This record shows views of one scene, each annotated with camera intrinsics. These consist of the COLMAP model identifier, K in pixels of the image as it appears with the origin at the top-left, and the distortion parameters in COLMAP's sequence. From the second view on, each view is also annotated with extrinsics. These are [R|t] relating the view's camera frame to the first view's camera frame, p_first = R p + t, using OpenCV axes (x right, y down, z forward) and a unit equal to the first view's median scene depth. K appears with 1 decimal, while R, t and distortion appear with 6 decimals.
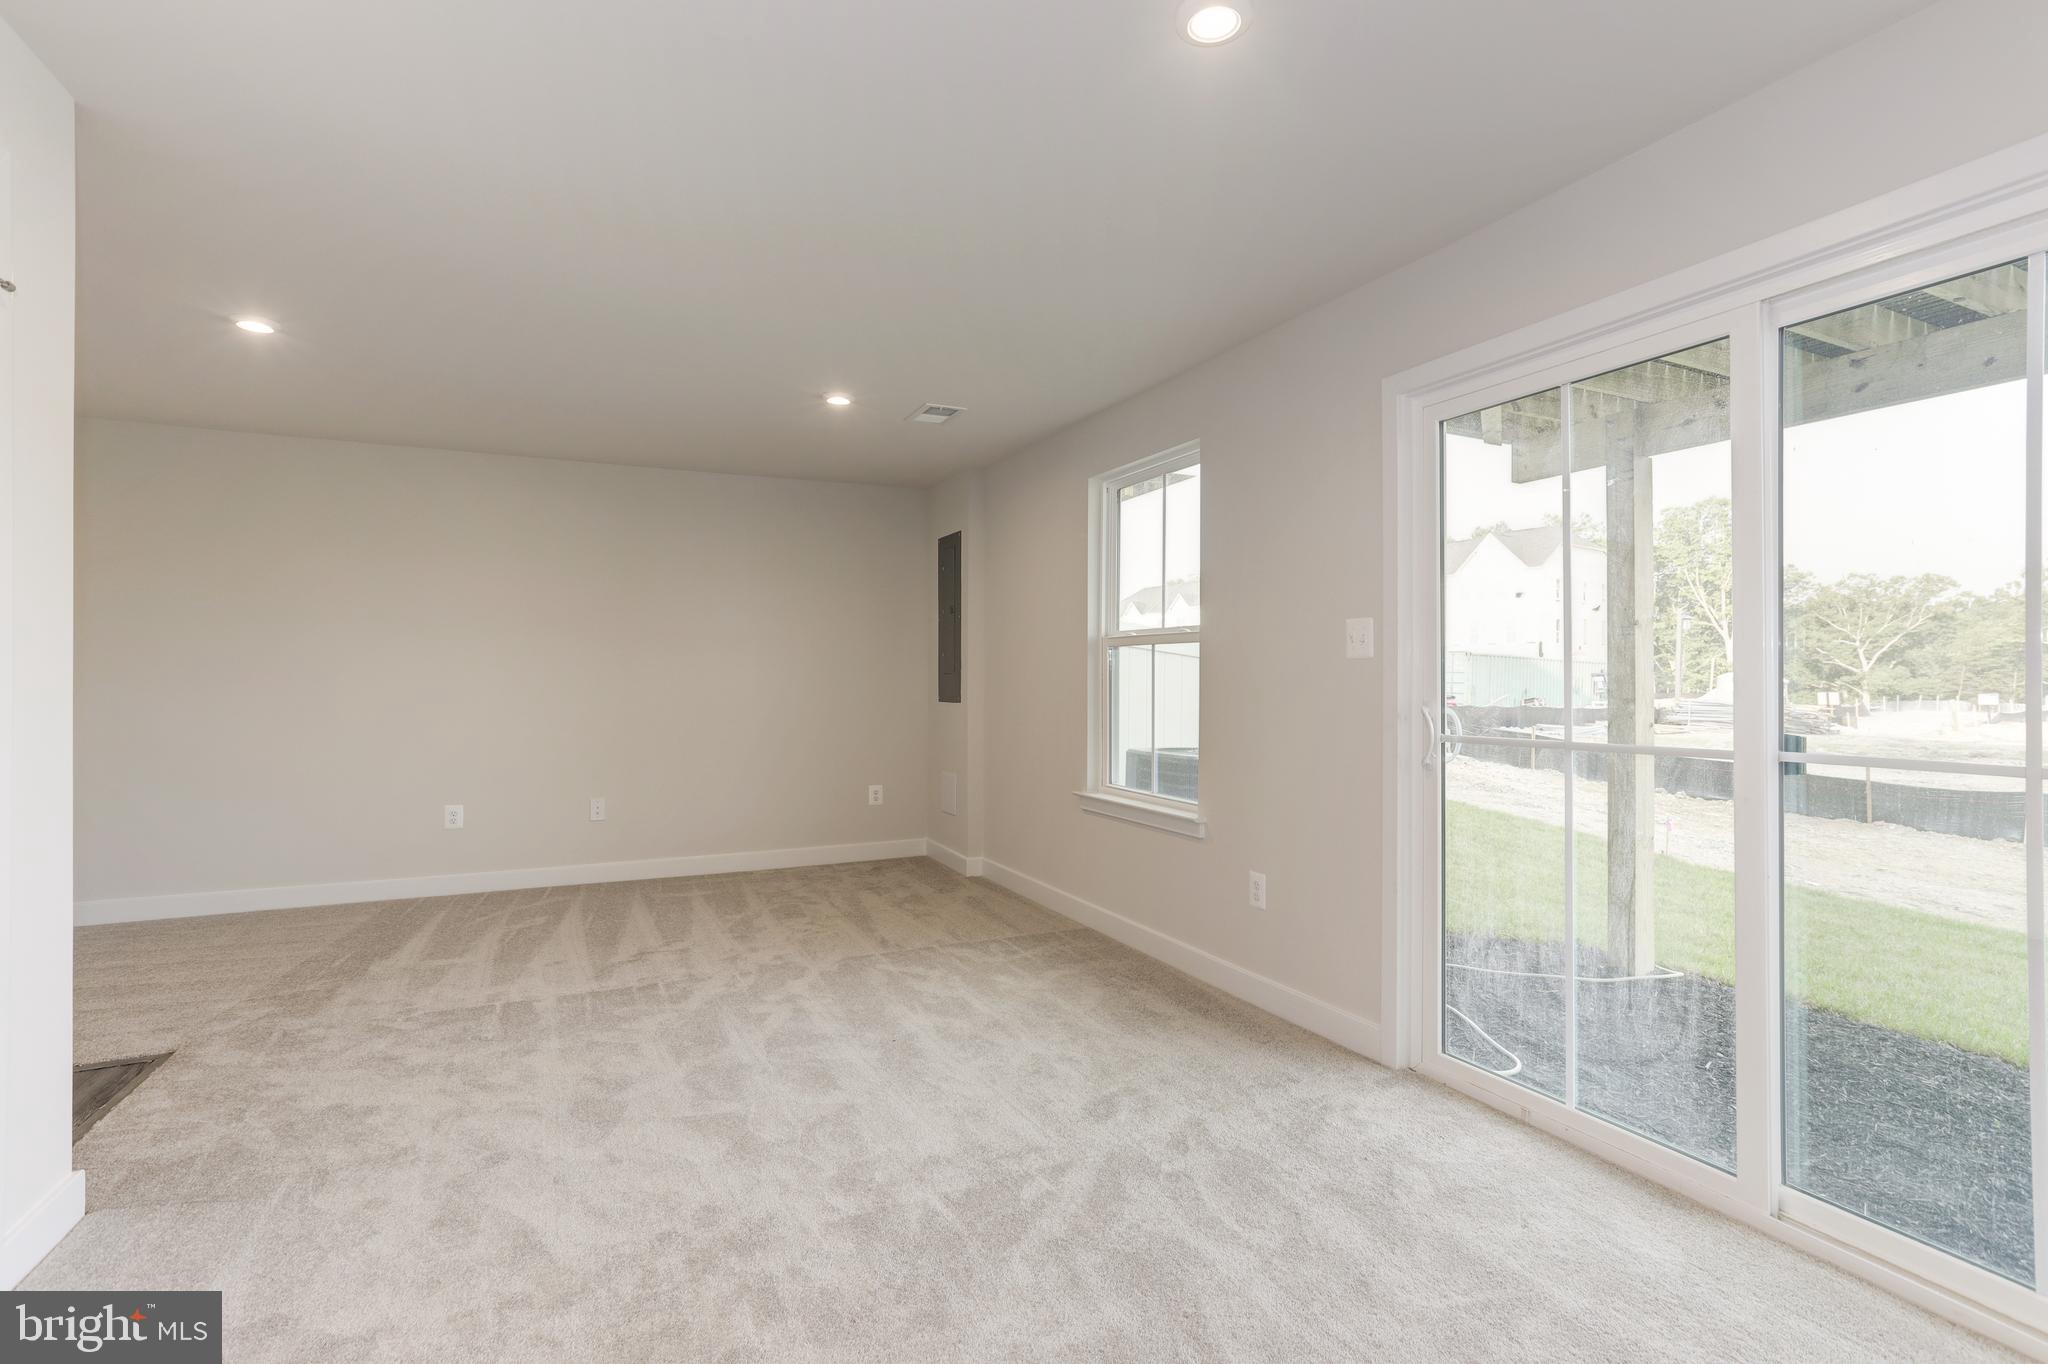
lens RADIAL K [[926.2, 0, 1024.0], [0, 926.2, 682.0], [0, 0, 1]] dist [-0.048459, 0.032727]
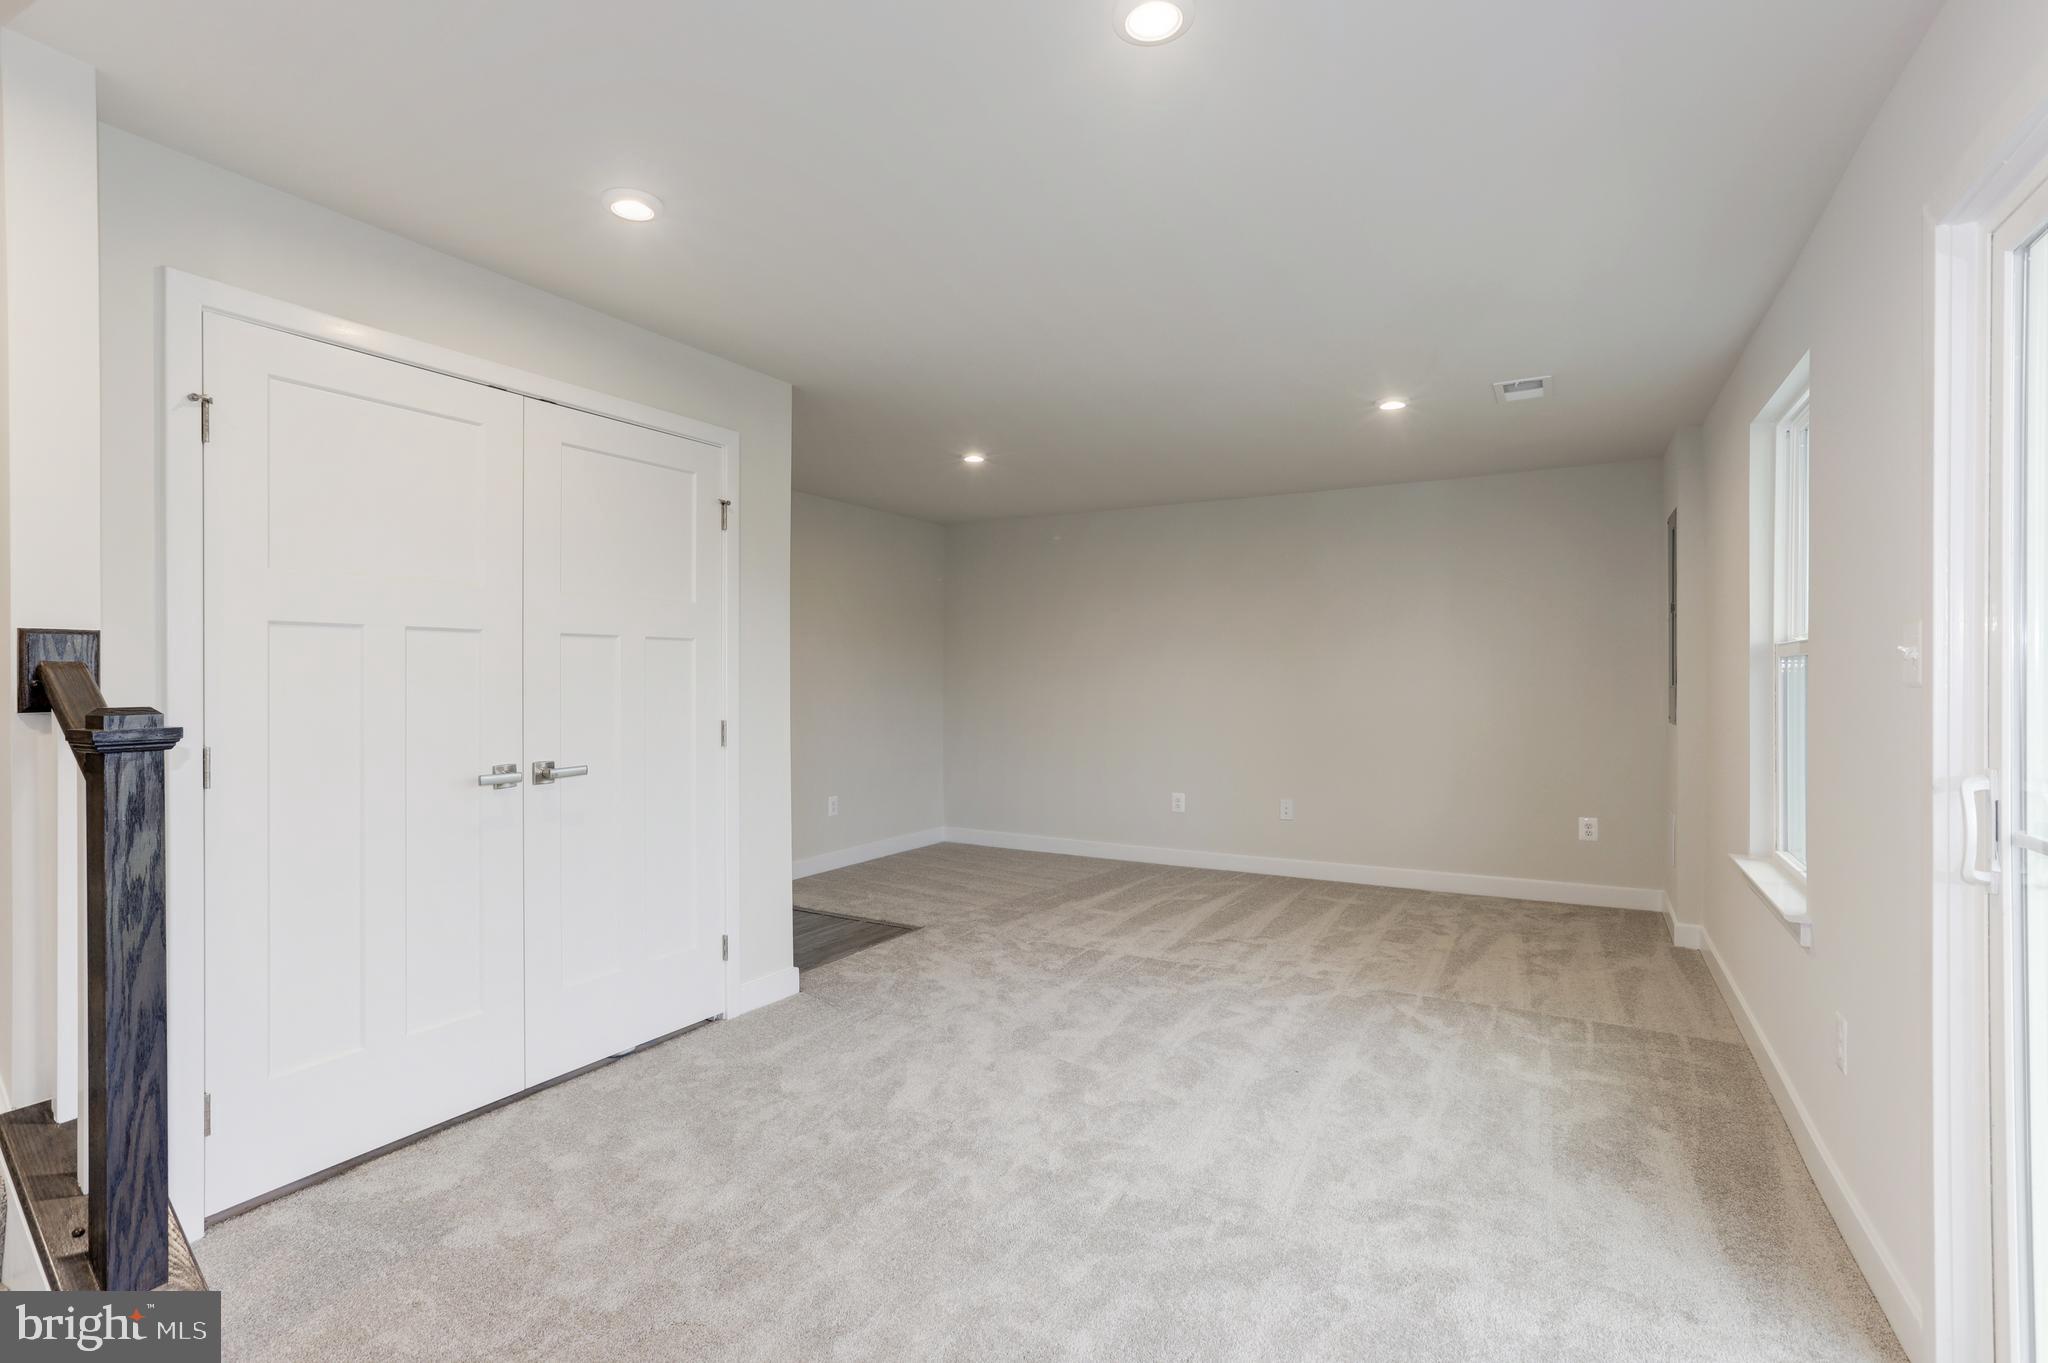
lens RADIAL K [[926.2, 0, 1024.0], [0, 926.2, 681.5], [0, 0, 1]] dist [-0.048459, 0.032727]
pose [[0.585334, 0.001236, -0.810791, 0.435945], [-0.002744, 0.999996, -0.000456, -0.023821], [0.810788, 0.002491, 0.585335, 0.170138]]
